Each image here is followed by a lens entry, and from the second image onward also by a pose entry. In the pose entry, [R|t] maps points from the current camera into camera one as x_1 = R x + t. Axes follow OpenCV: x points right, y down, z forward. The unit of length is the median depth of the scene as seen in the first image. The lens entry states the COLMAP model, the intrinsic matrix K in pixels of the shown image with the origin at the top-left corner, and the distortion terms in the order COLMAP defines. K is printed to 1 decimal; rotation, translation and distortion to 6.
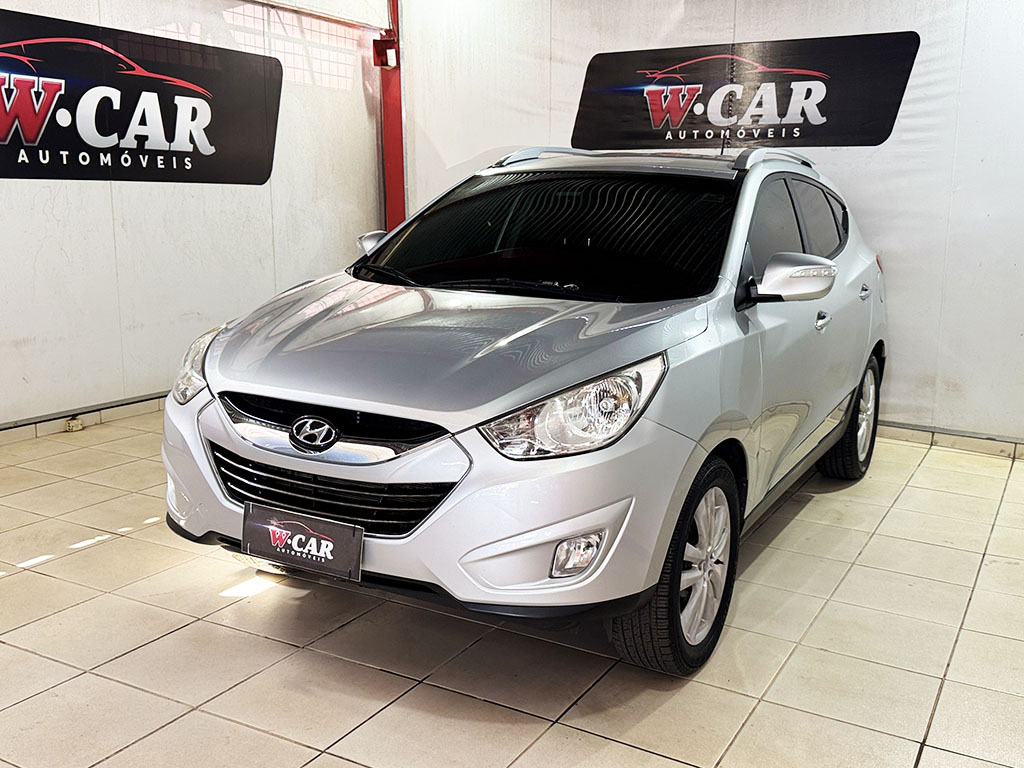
lens RADIAL K [[1018.9, 0, 516.6], [0, 1018.9, 412.5], [0, 0, 1]] dist [0.160781, -0.326666]
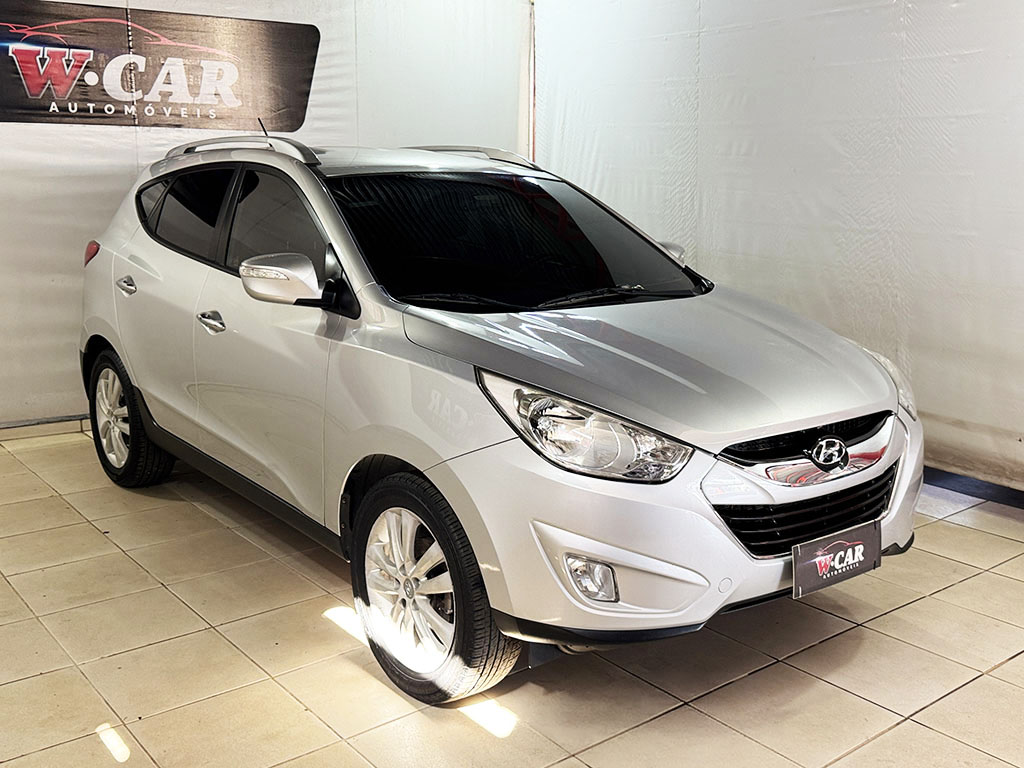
lens RADIAL K [[1037.0, 0, 512.0], [0, 1037.0, 384.0], [0, 0, 1]] dist [0.114516, -0.132776]
pose [[0.379302, -0.210048, 0.901116, -0.596564], [0.192228, 0.970532, 0.145315, -0.124047], [-0.905085, 0.118101, 0.408502, 0.407891]]
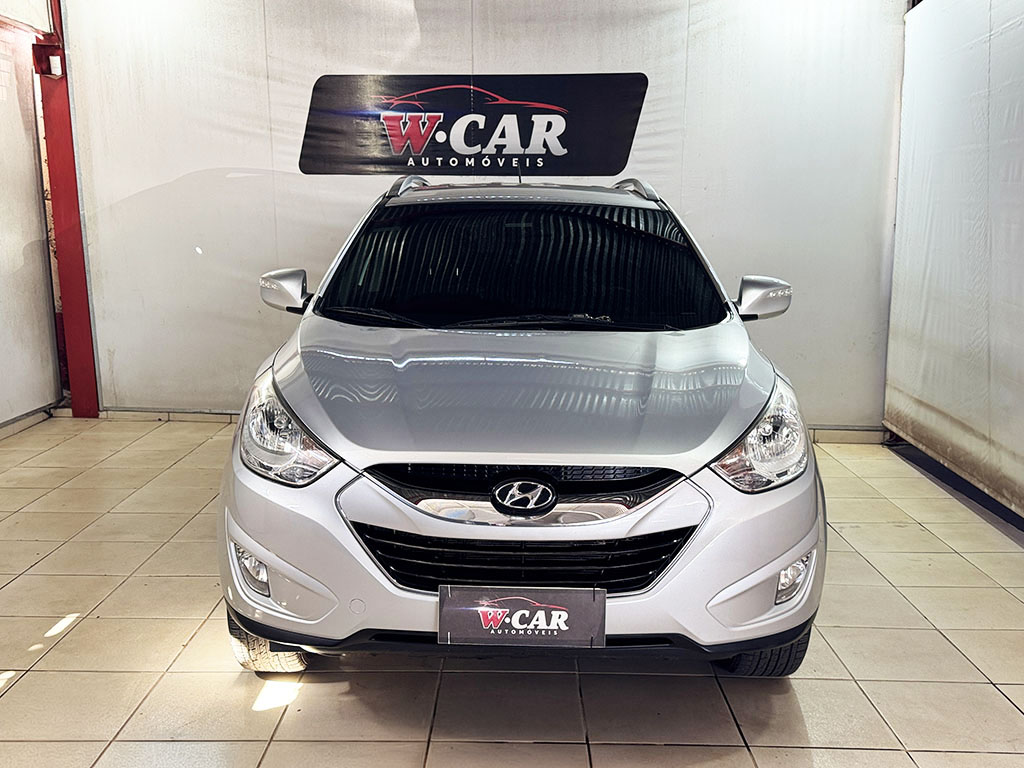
lens RADIAL K [[1018.9, 0, 516.6], [0, 1018.9, 412.5], [0, 0, 1]] dist [0.160781, -0.326666]
pose [[0.874672, -0.103947, 0.473439, -0.300166], [0.111719, 0.993670, 0.011767, -0.031451], [-0.471665, 0.042600, 0.880748, 0.095791]]
